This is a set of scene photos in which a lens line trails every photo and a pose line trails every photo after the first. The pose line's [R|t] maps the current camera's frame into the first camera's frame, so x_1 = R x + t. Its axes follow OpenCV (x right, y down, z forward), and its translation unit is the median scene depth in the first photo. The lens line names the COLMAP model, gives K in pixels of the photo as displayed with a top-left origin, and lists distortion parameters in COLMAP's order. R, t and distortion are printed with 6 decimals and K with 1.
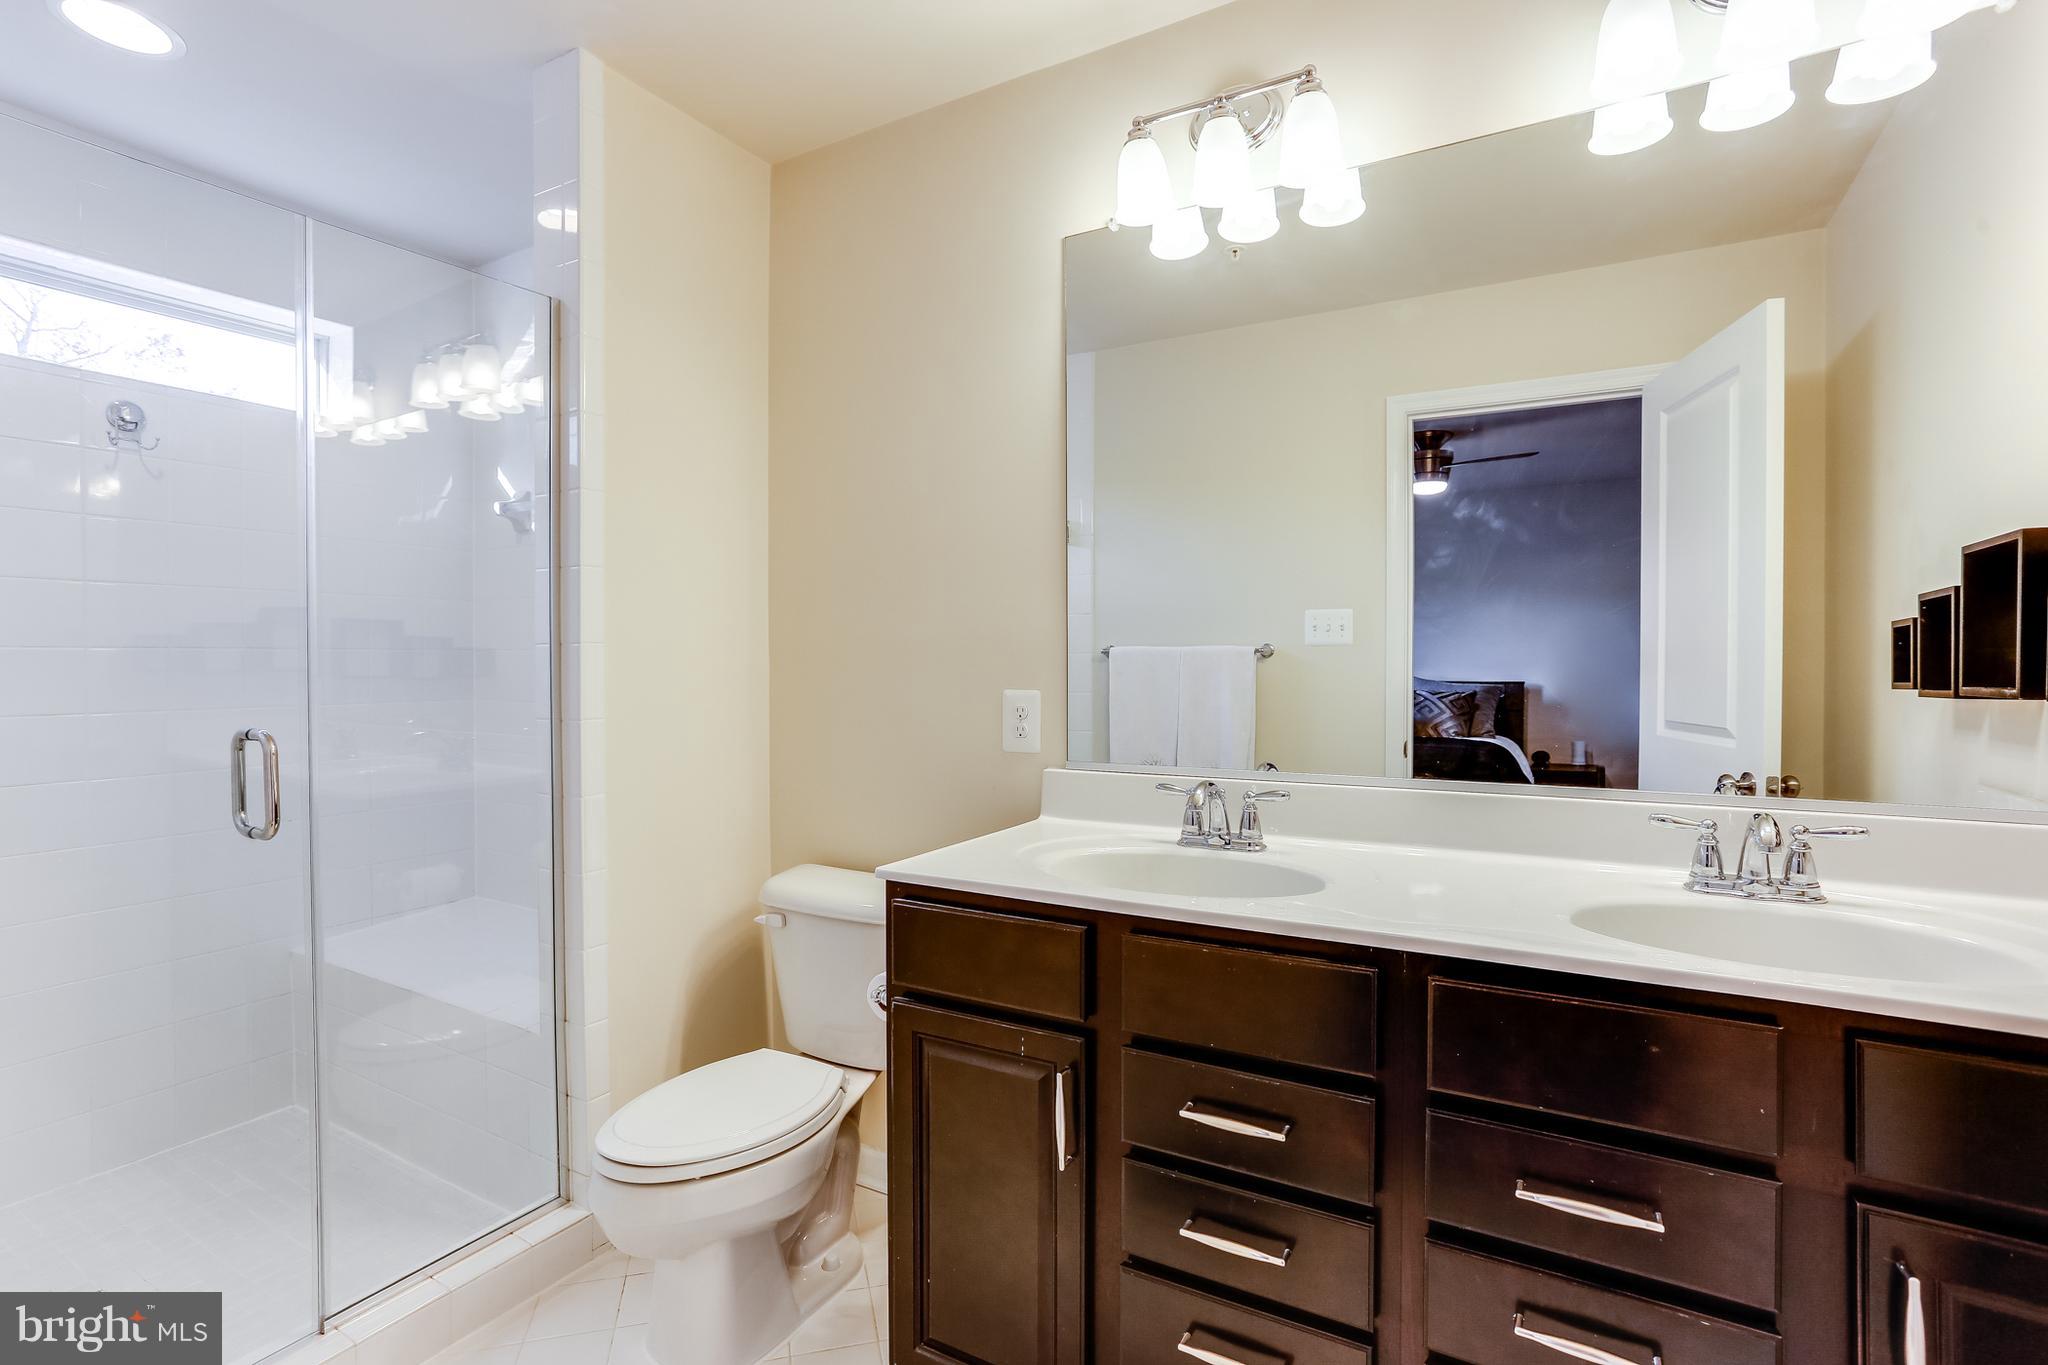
lens RADIAL K [[950.3, 0, 1029.6], [0, 950.3, 656.6], [0, 0, 1]] dist [-0.039701, 0.026063]
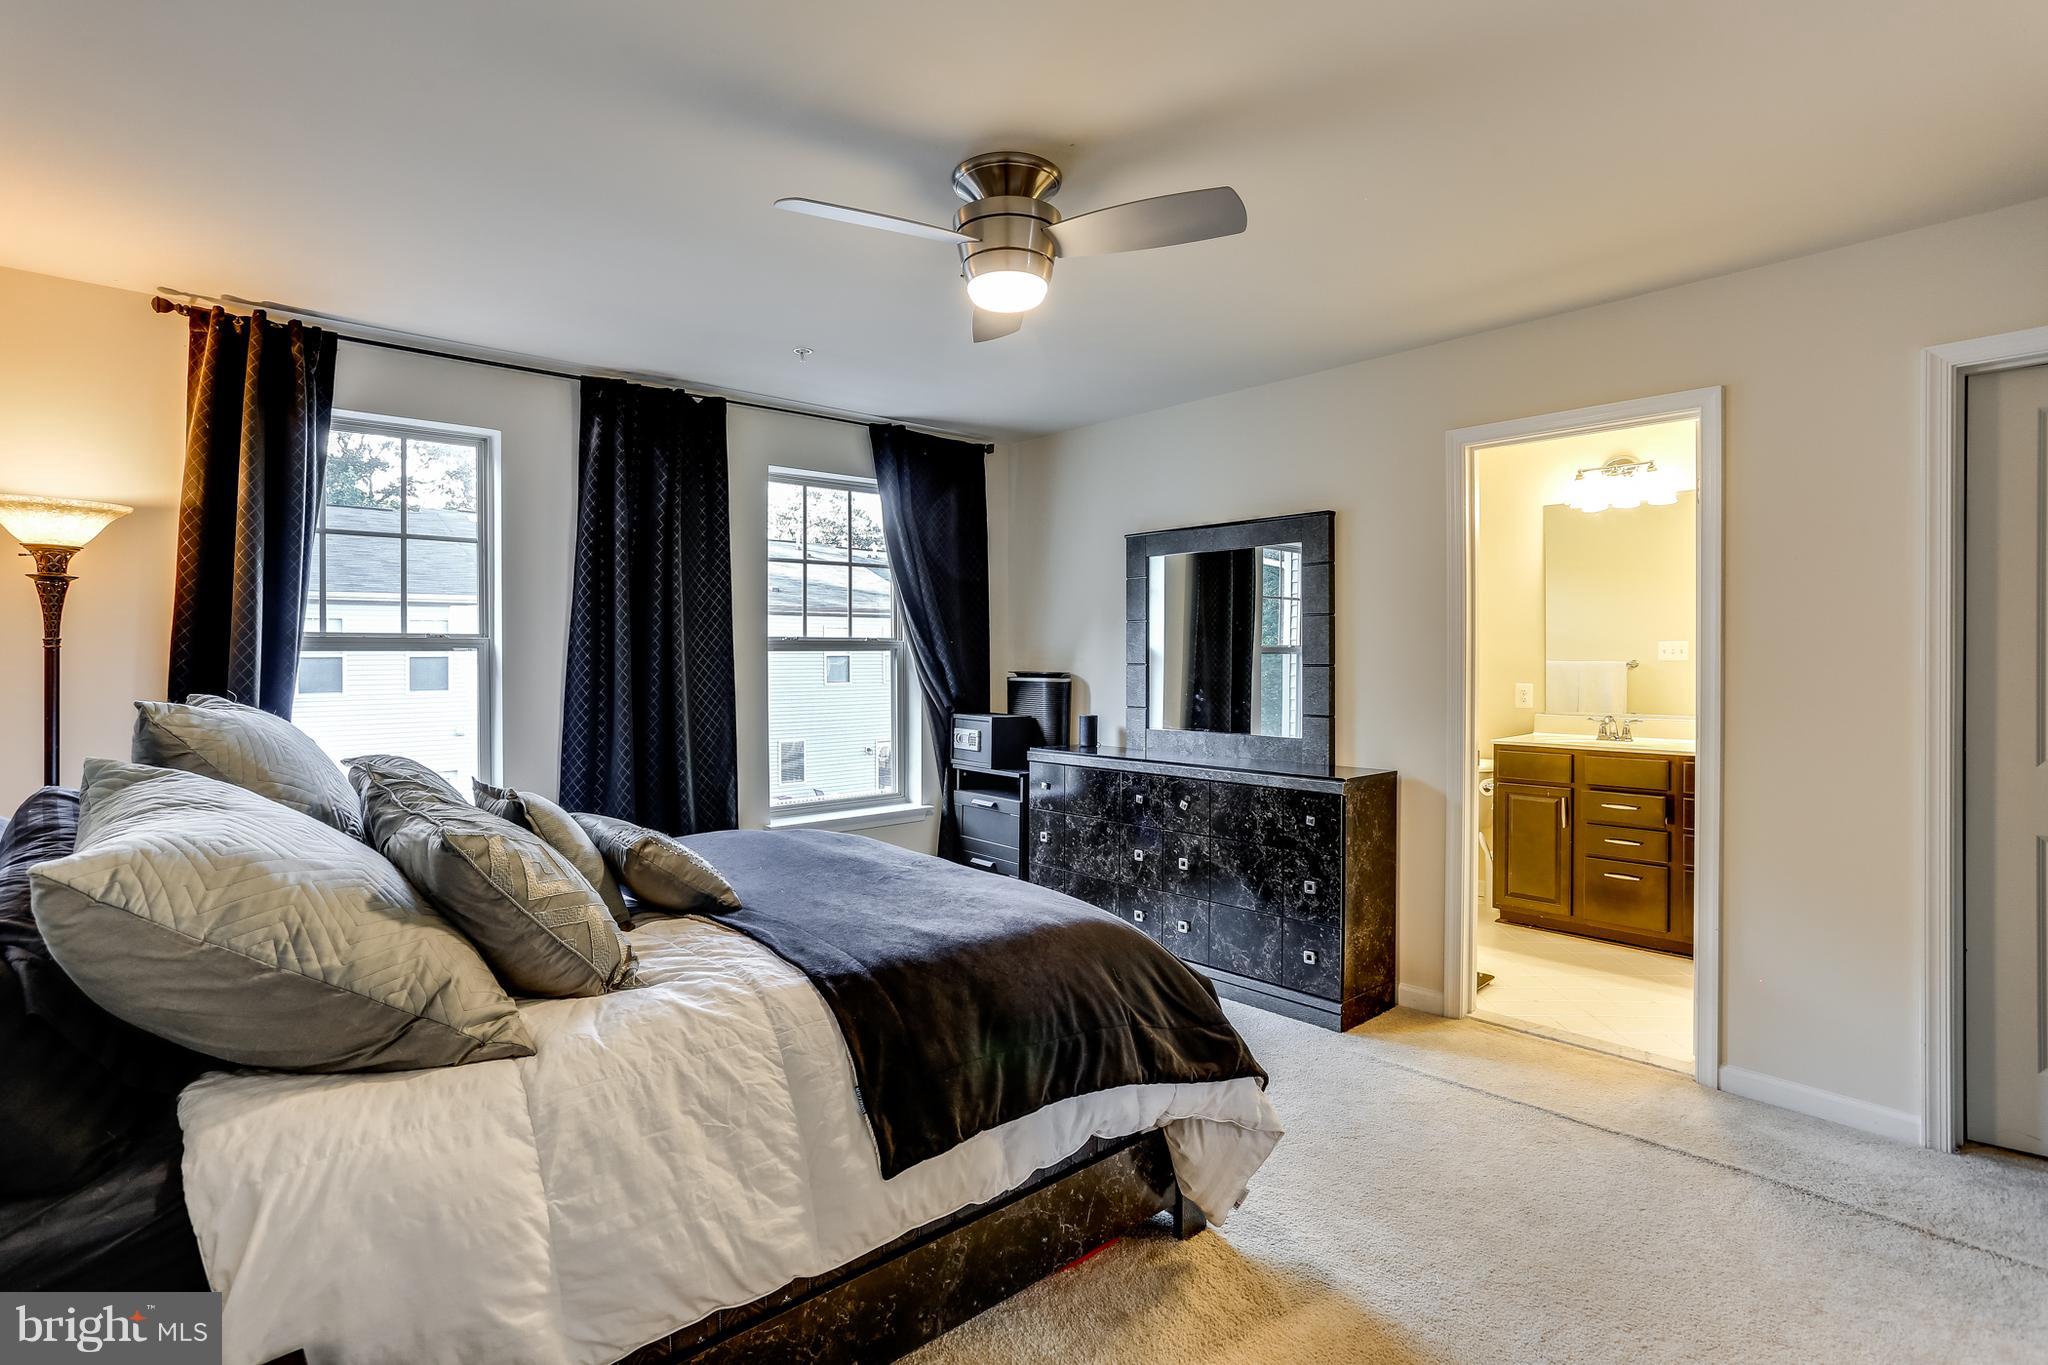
lens RADIAL K [[1043.9, 0, 1028.1], [0, 1043.9, 641.7], [0, 0, 1]] dist [-0.002626, 0.001111]
pose [[0.959600, 0.002343, -0.281358, -0.593872], [-0.004267, 0.999971, -0.006229, -0.062584], [0.281335, 0.007178, 0.959583, -2.452236]]
